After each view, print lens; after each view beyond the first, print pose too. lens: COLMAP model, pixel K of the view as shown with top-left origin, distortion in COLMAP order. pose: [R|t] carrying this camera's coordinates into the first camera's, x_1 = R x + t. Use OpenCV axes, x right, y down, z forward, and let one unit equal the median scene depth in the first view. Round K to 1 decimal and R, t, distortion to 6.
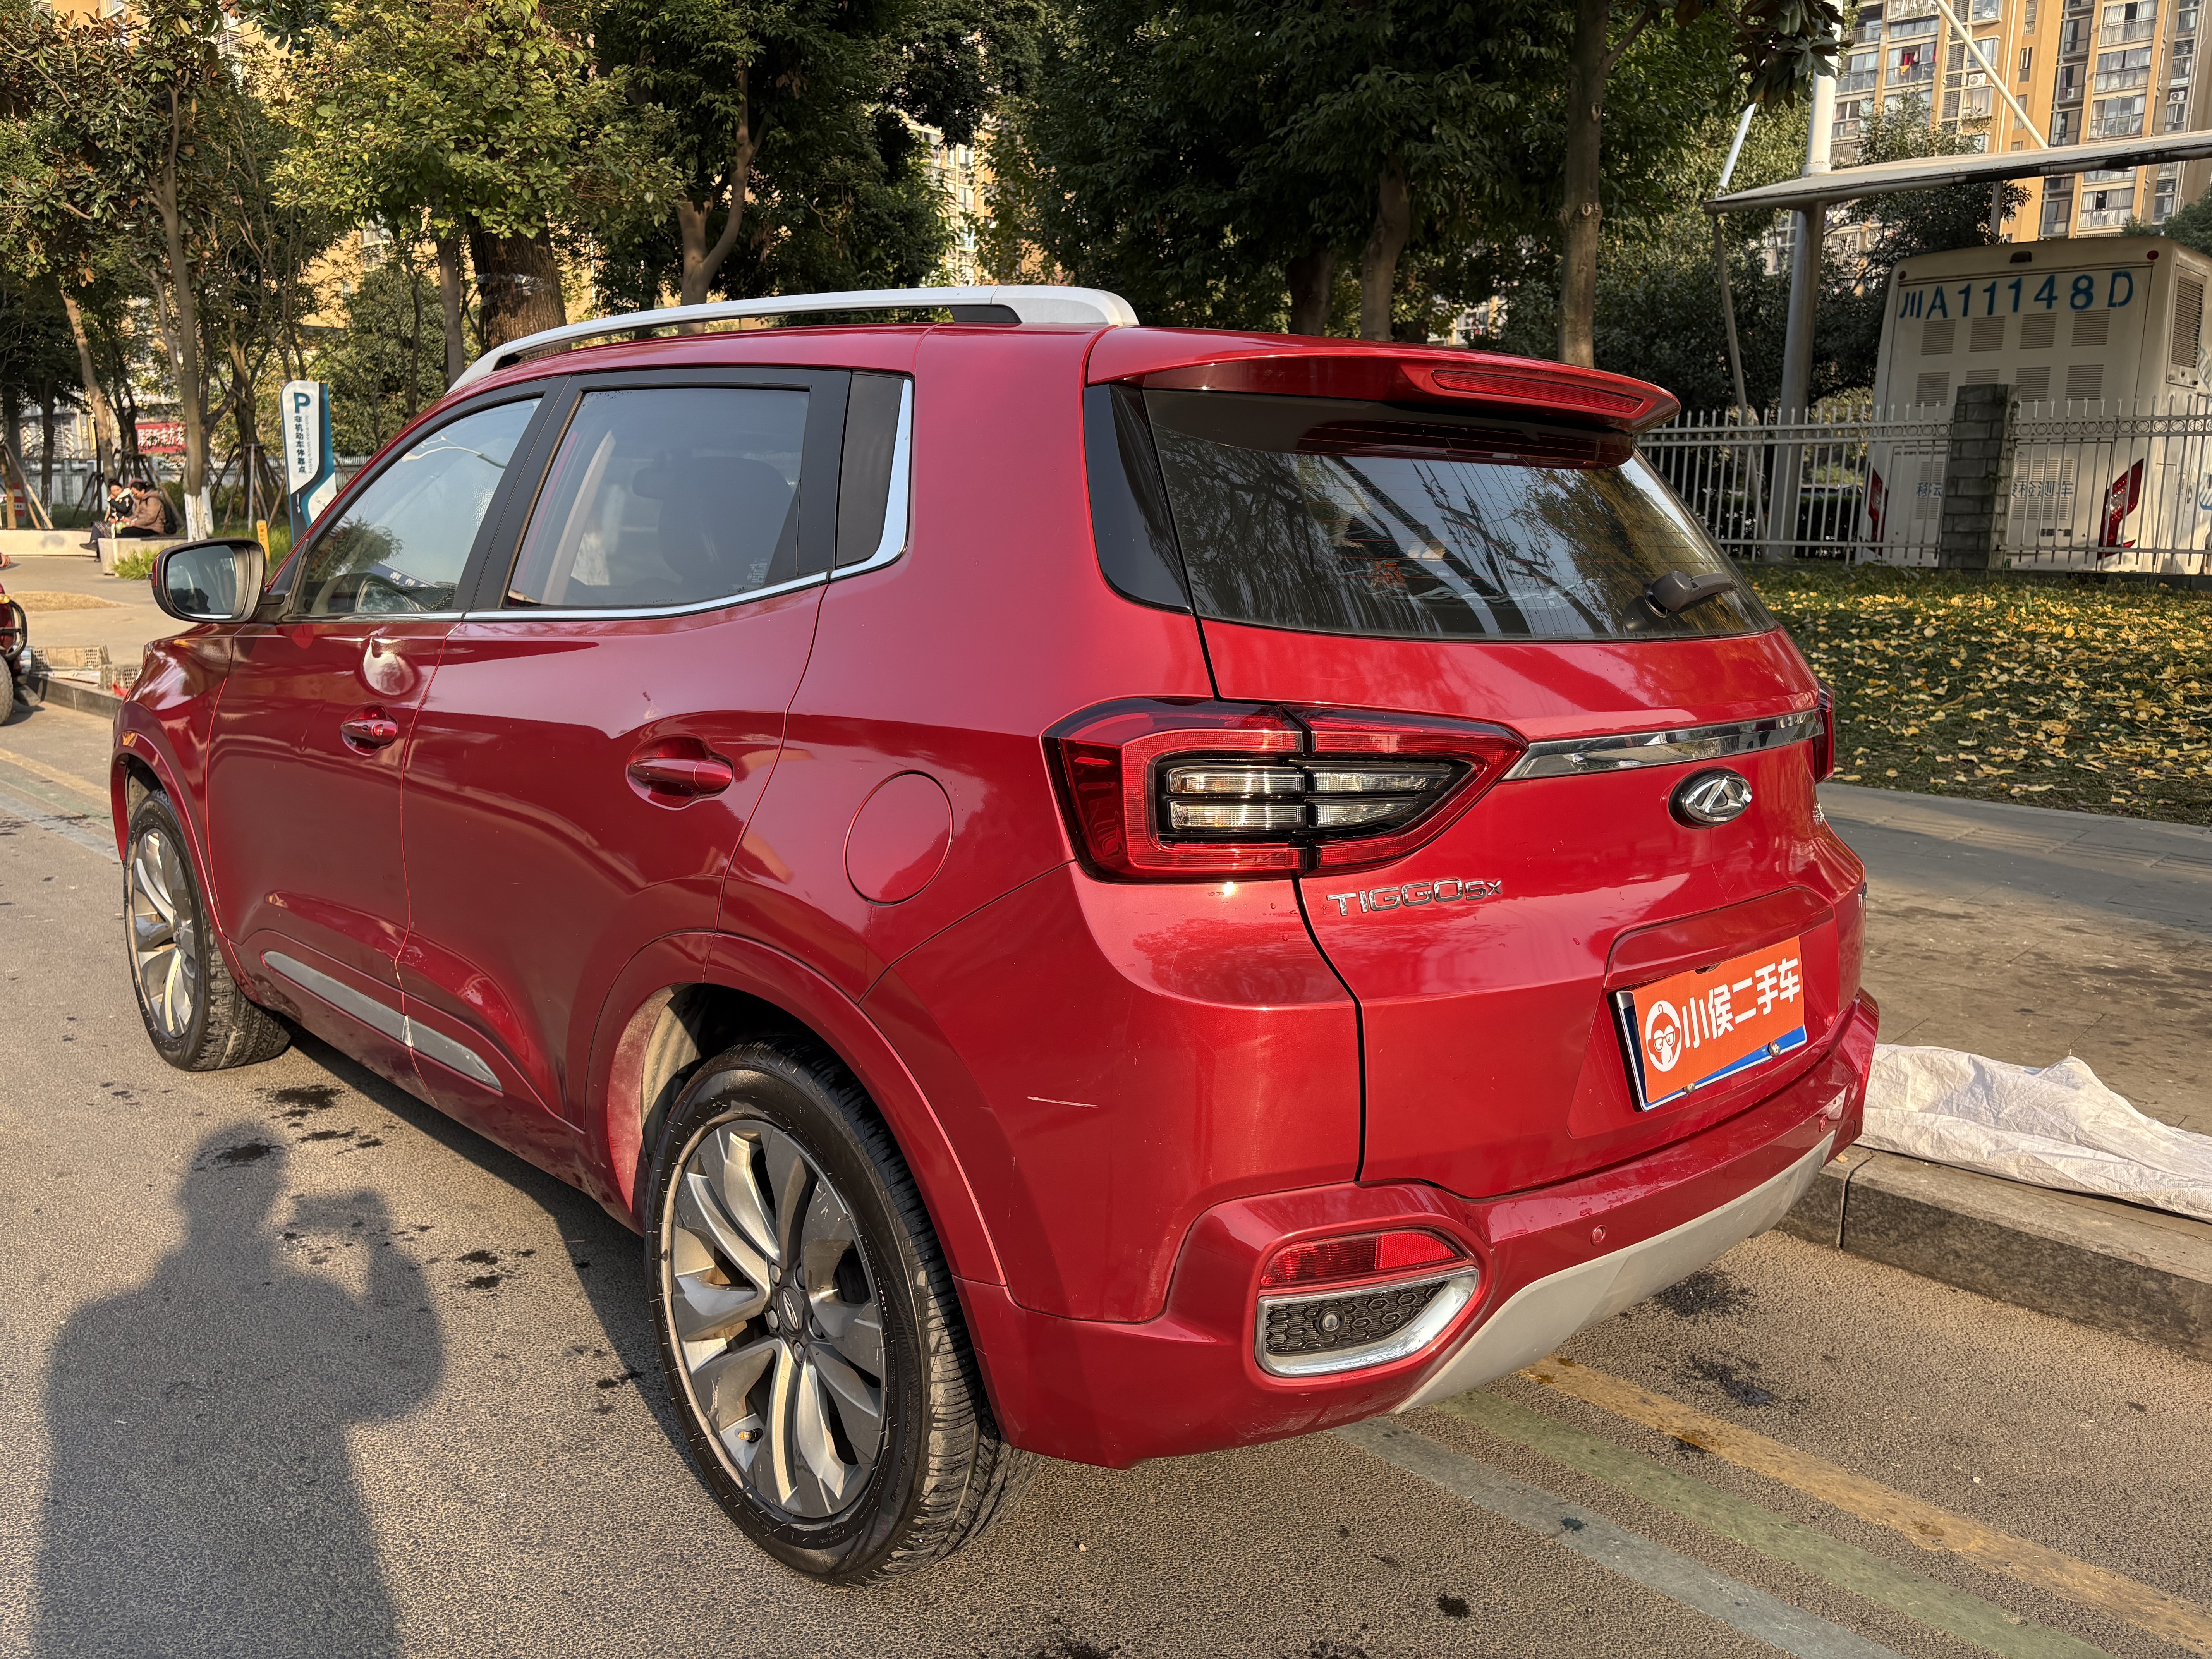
lens RADIAL K [[1663.6, 0, 1090.6], [0, 1663.6, 813.6], [0, 0, 1]] dist [0.059155, -0.067490]
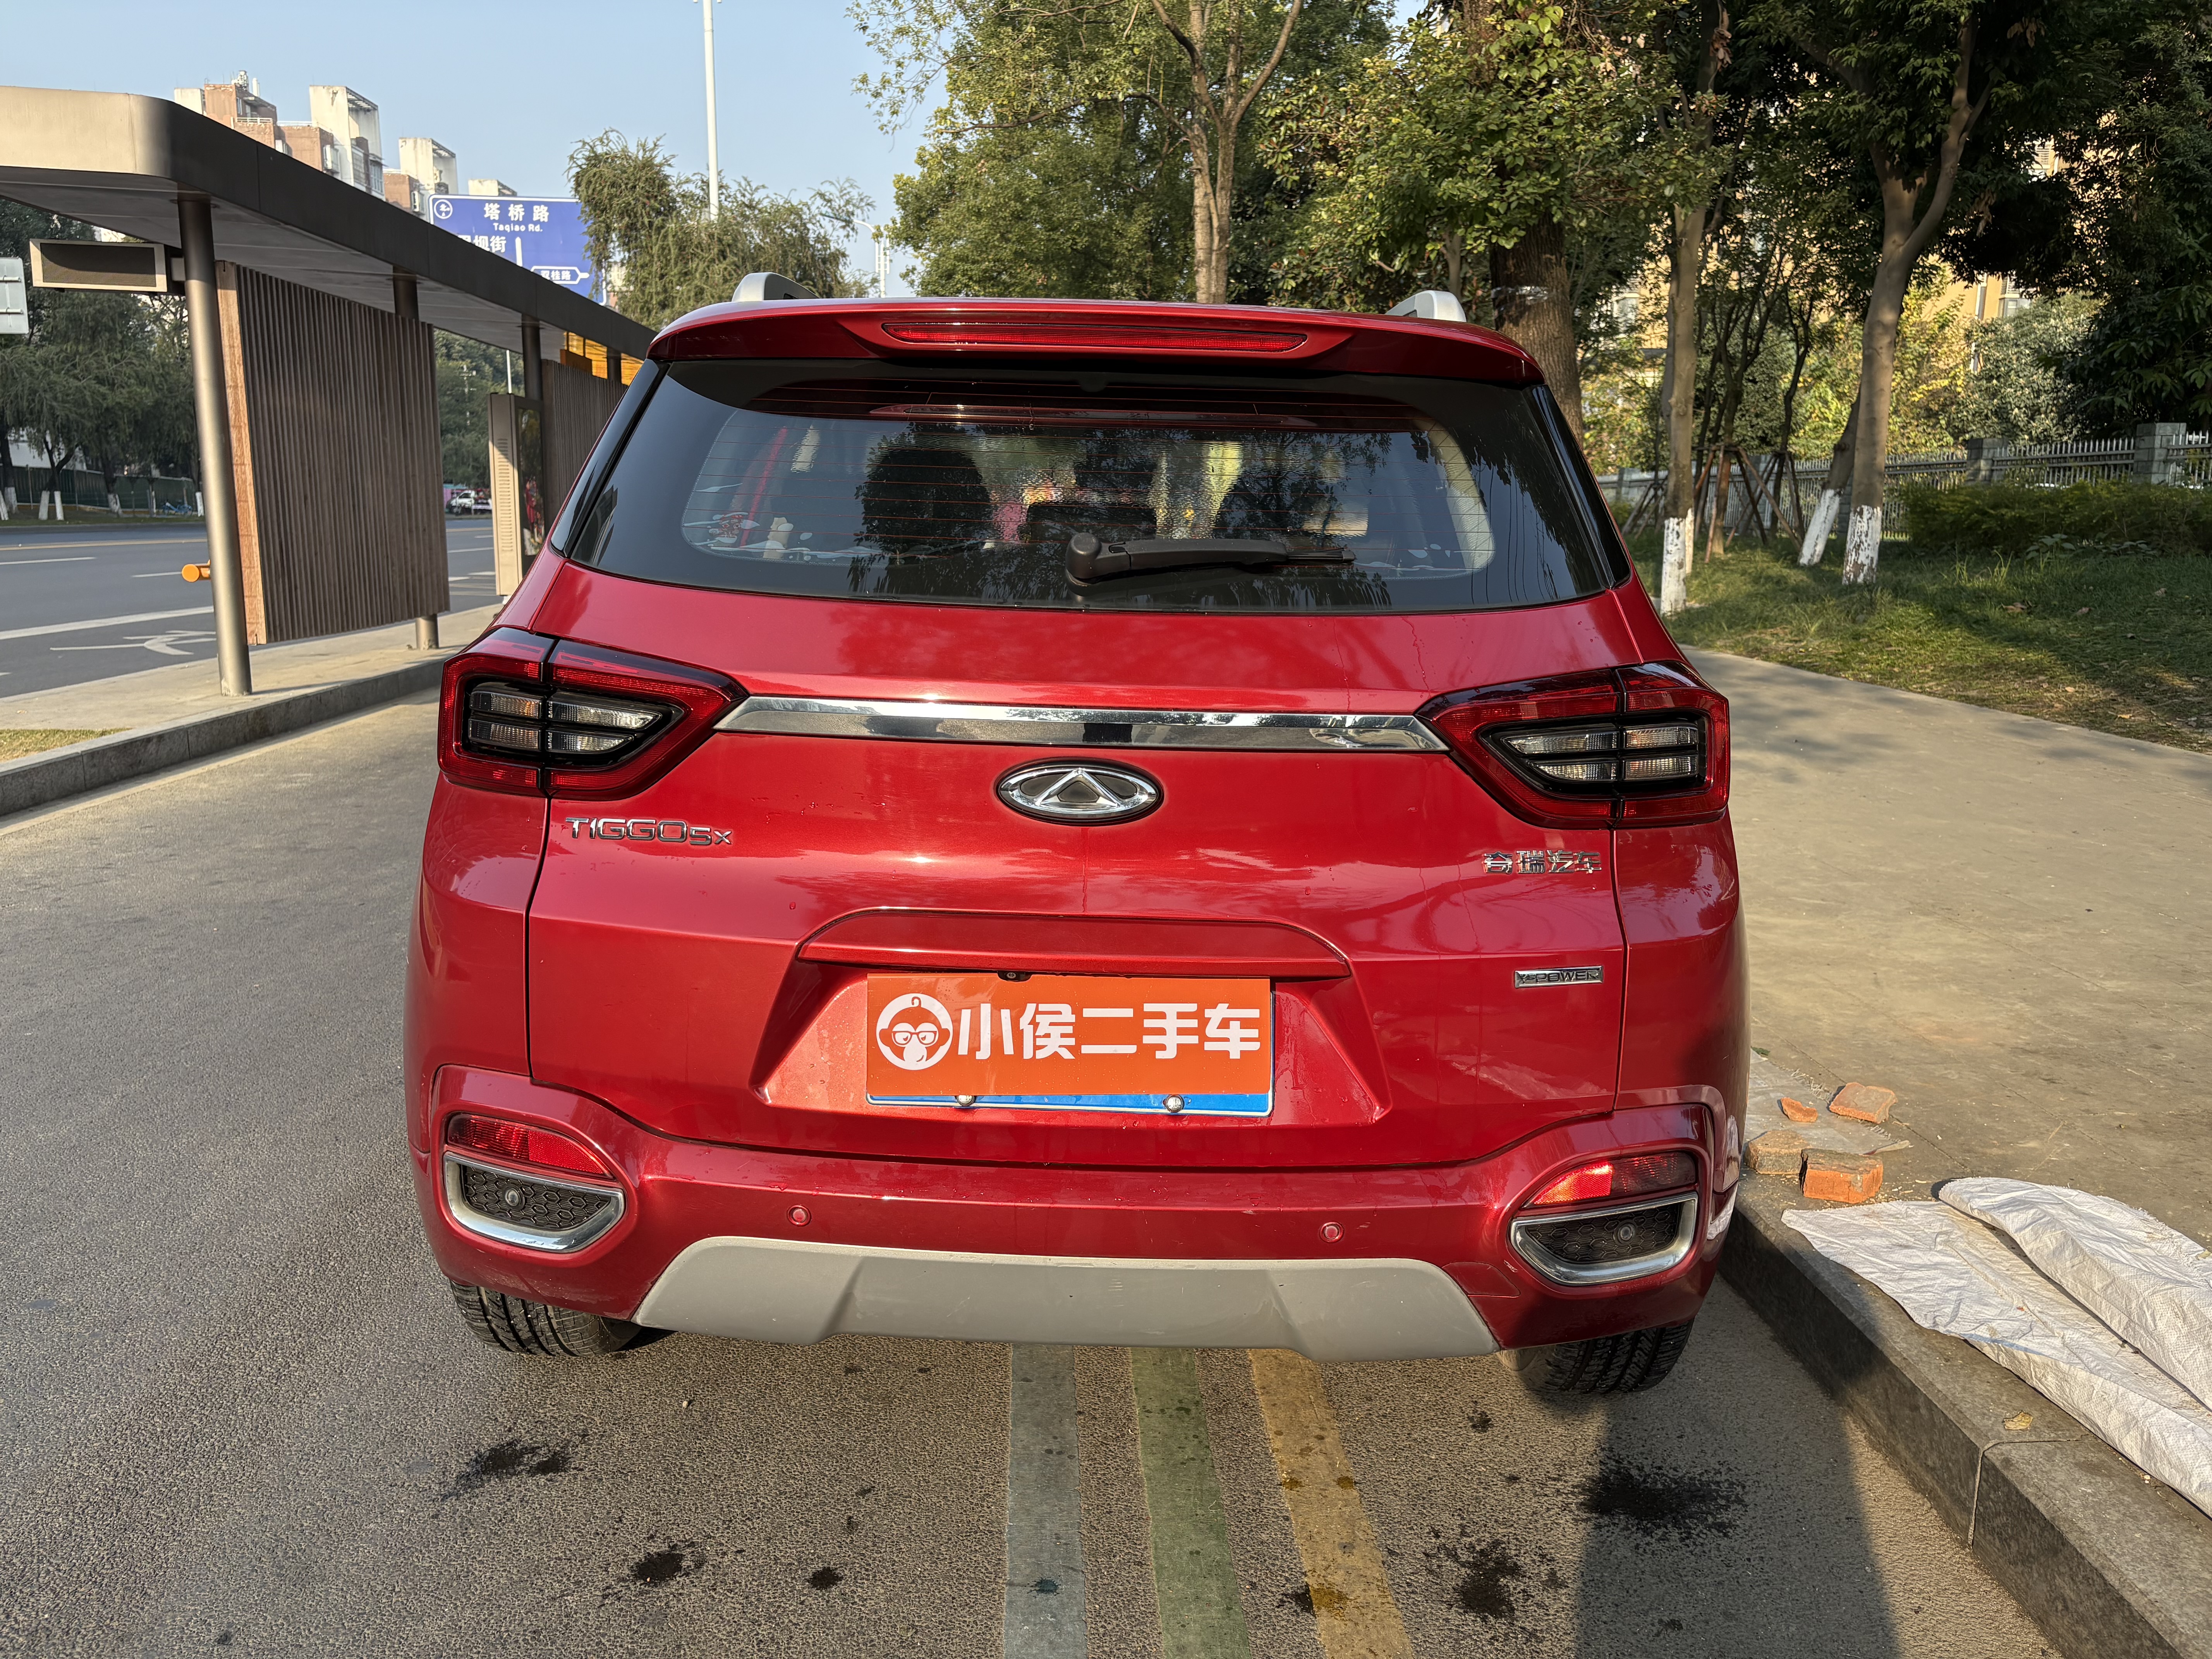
lens RADIAL K [[1663.6, 0, 1105.9], [0, 1663.6, 826.4], [0, 0, 1]] dist [0.059155, -0.067490]
pose [[0.722070, 0.123211, -0.680760, 0.919456], [-0.124166, 0.991115, 0.047682, -0.031461], [0.680586, 0.050098, 0.730953, 0.358552]]
